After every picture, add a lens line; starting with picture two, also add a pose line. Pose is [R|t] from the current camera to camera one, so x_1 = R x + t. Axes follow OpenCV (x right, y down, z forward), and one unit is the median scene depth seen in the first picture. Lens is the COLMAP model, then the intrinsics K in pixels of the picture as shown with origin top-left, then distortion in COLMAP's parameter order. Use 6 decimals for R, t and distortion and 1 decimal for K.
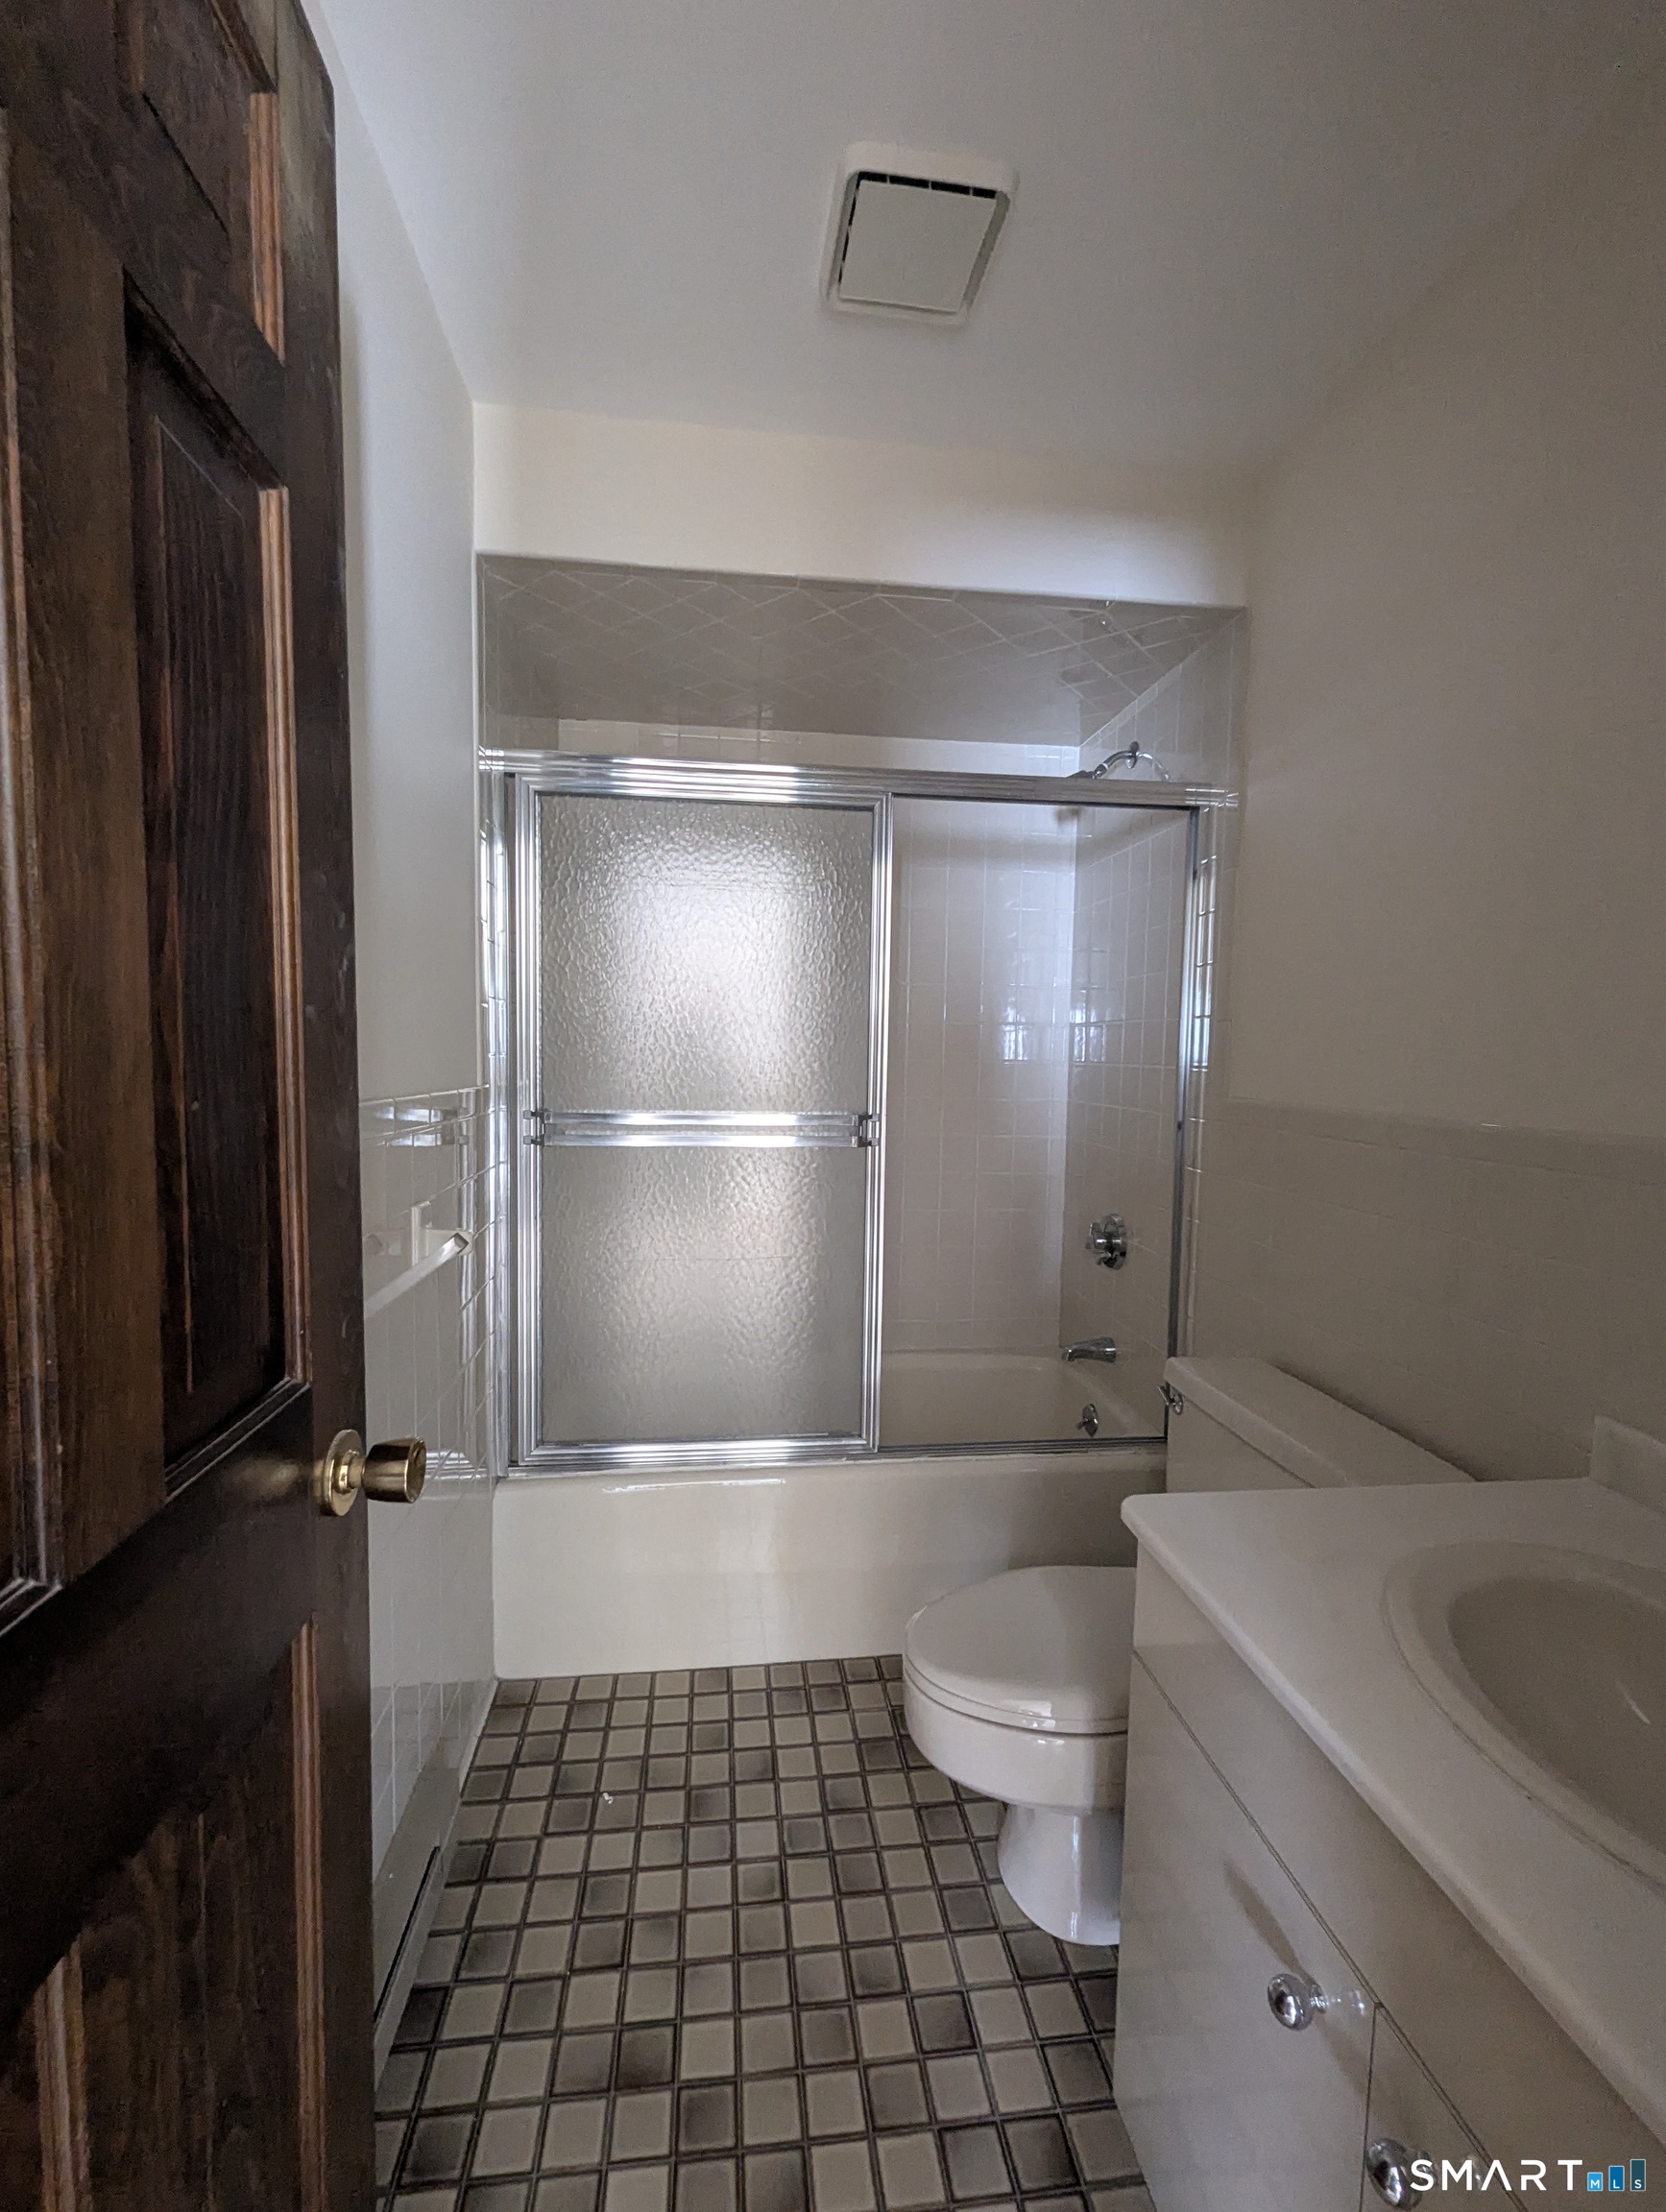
lens RADIAL K [[911.0, 0, 822.4], [0, 911.0, 1113.0], [0, 0, 1]] dist [-0.000686, -0.000645]
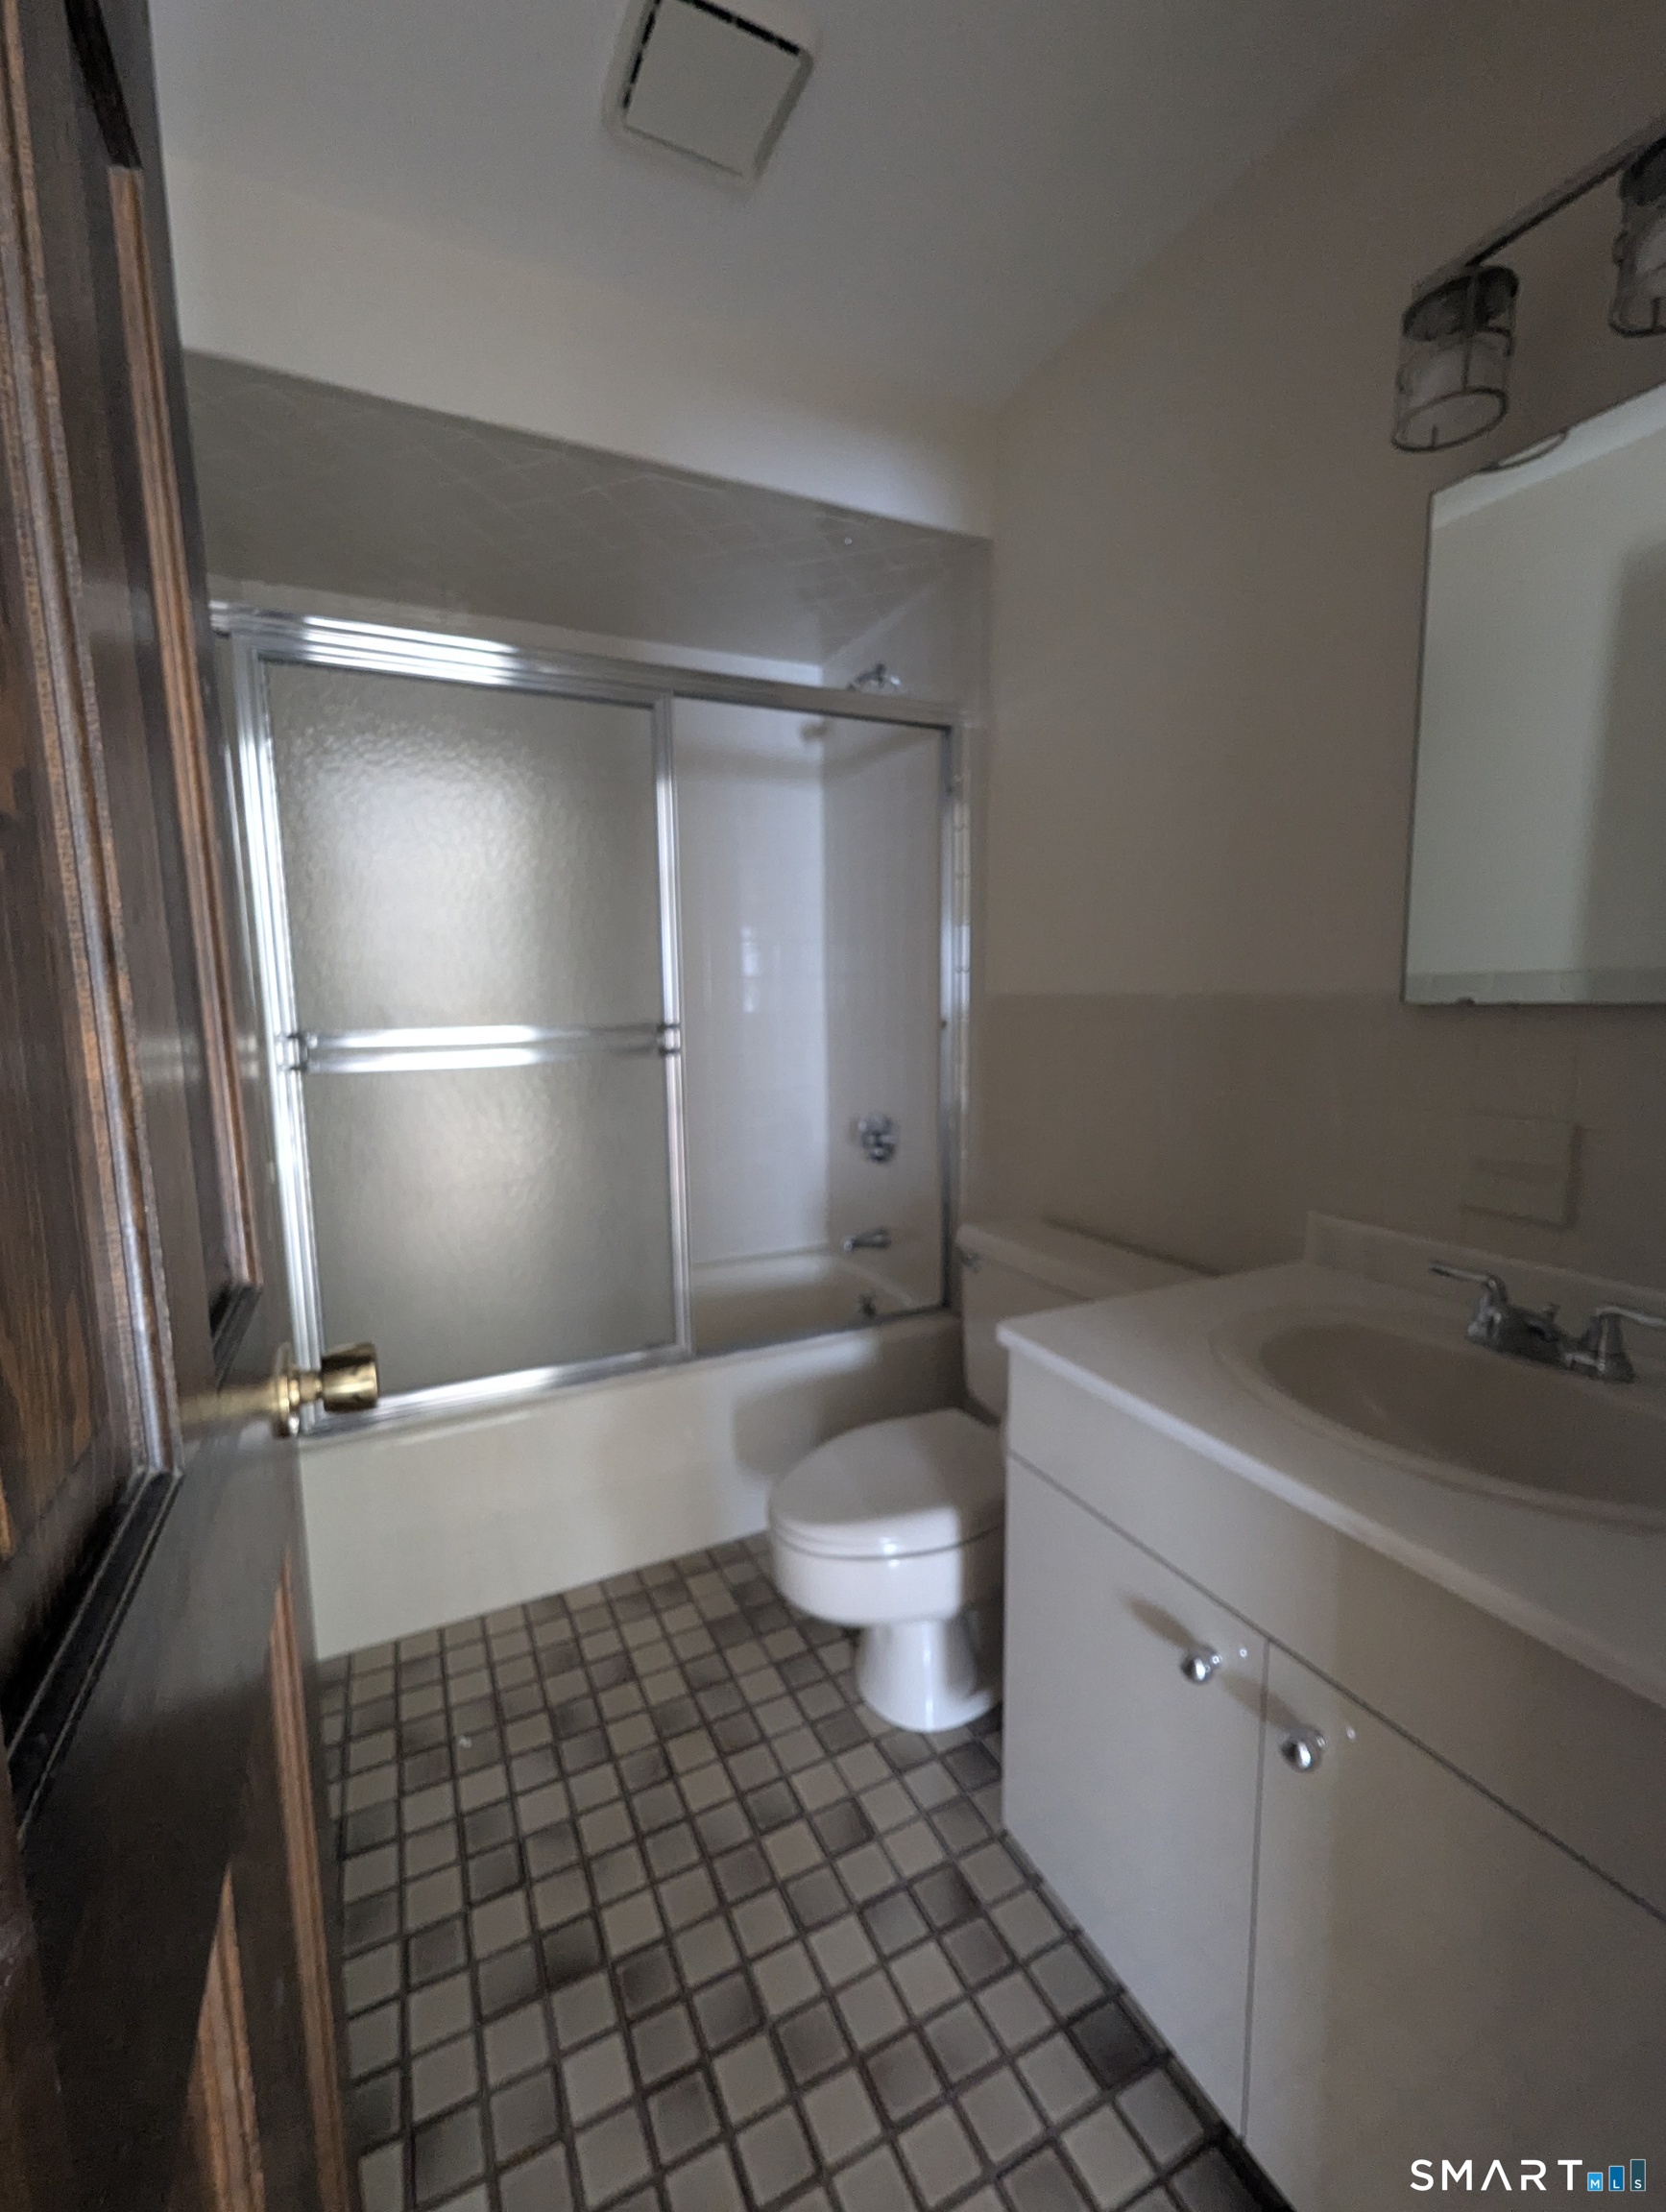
lens RADIAL K [[906.1, 0, 833.0], [0, 906.1, 1106.0], [0, 0, 1]] dist [0.001163, 0.000420]
pose [[0.945246, -0.071854, 0.318350, -0.134111], [0.051030, 0.996005, 0.073285, 0.037221], [-0.322344, -0.053027, 0.945136, 0.006601]]
